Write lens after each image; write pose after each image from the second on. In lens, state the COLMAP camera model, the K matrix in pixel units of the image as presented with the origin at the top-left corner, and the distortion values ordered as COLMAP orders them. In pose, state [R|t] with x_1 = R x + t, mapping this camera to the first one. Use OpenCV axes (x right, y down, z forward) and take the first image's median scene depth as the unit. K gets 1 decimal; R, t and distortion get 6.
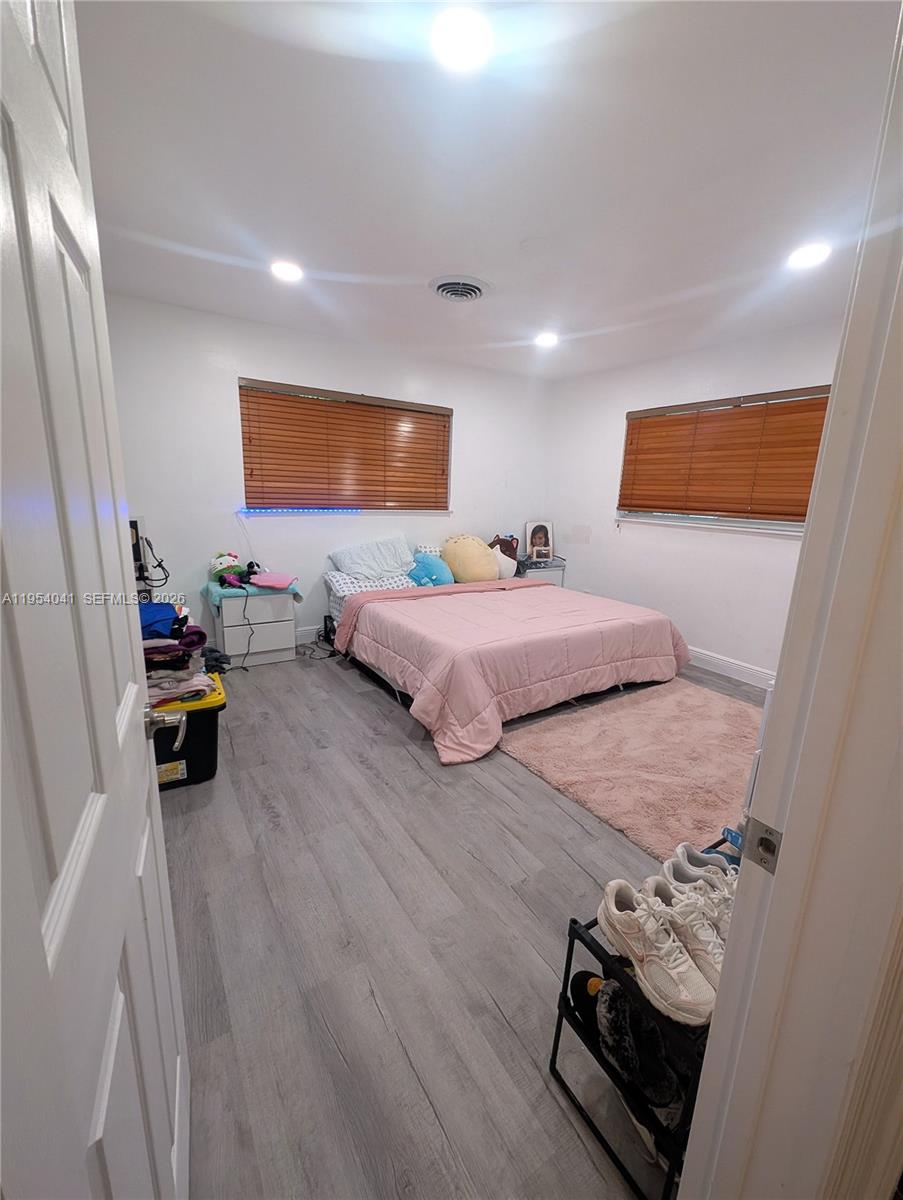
lens RADIAL K [[495.4, 0, 451.5], [0, 495.4, 600.0], [0, 0, 1]] dist [0.001547, -0.000064]
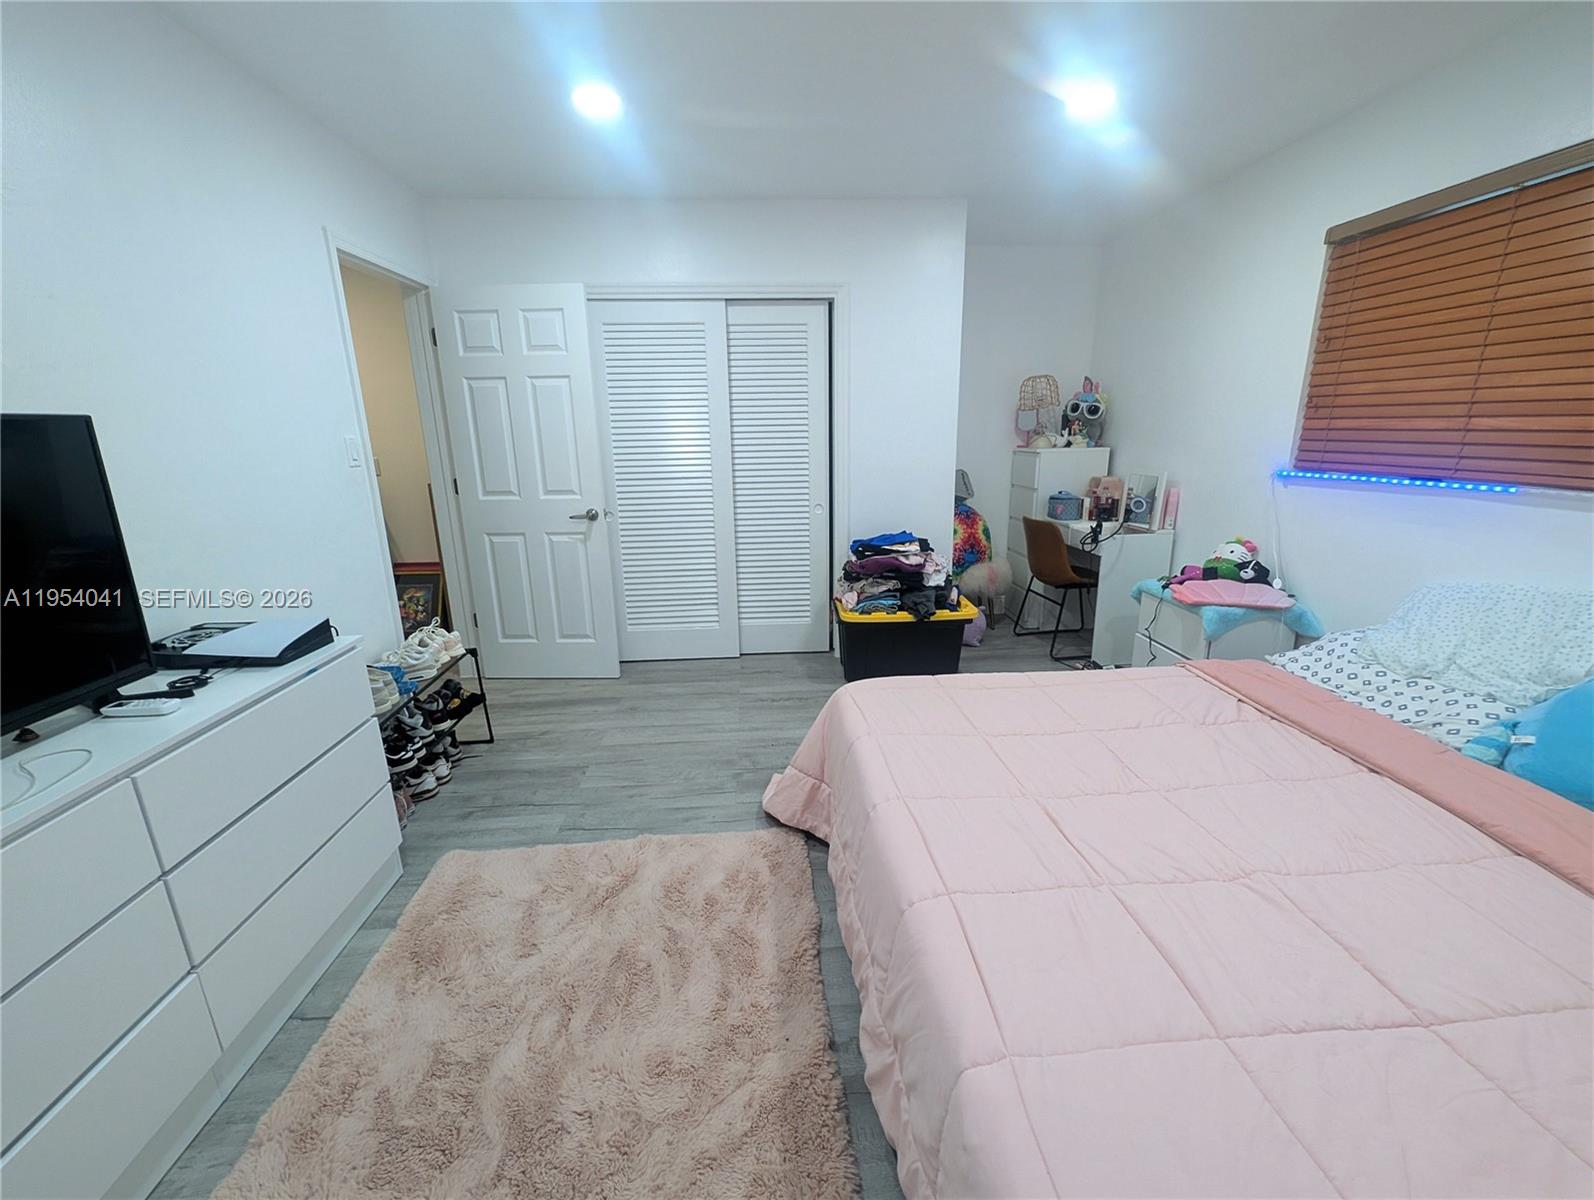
lens RADIAL K [[658.0, 0, 797.0], [0, 658.0, 600.0], [0, 0, 1]] dist [0.001547, -0.000064]
pose [[-0.478780, 0.197904, -0.855339, 0.707503], [-0.195646, 0.925711, 0.323700, -0.246138], [0.855858, 0.322324, -0.404493, 1.191390]]
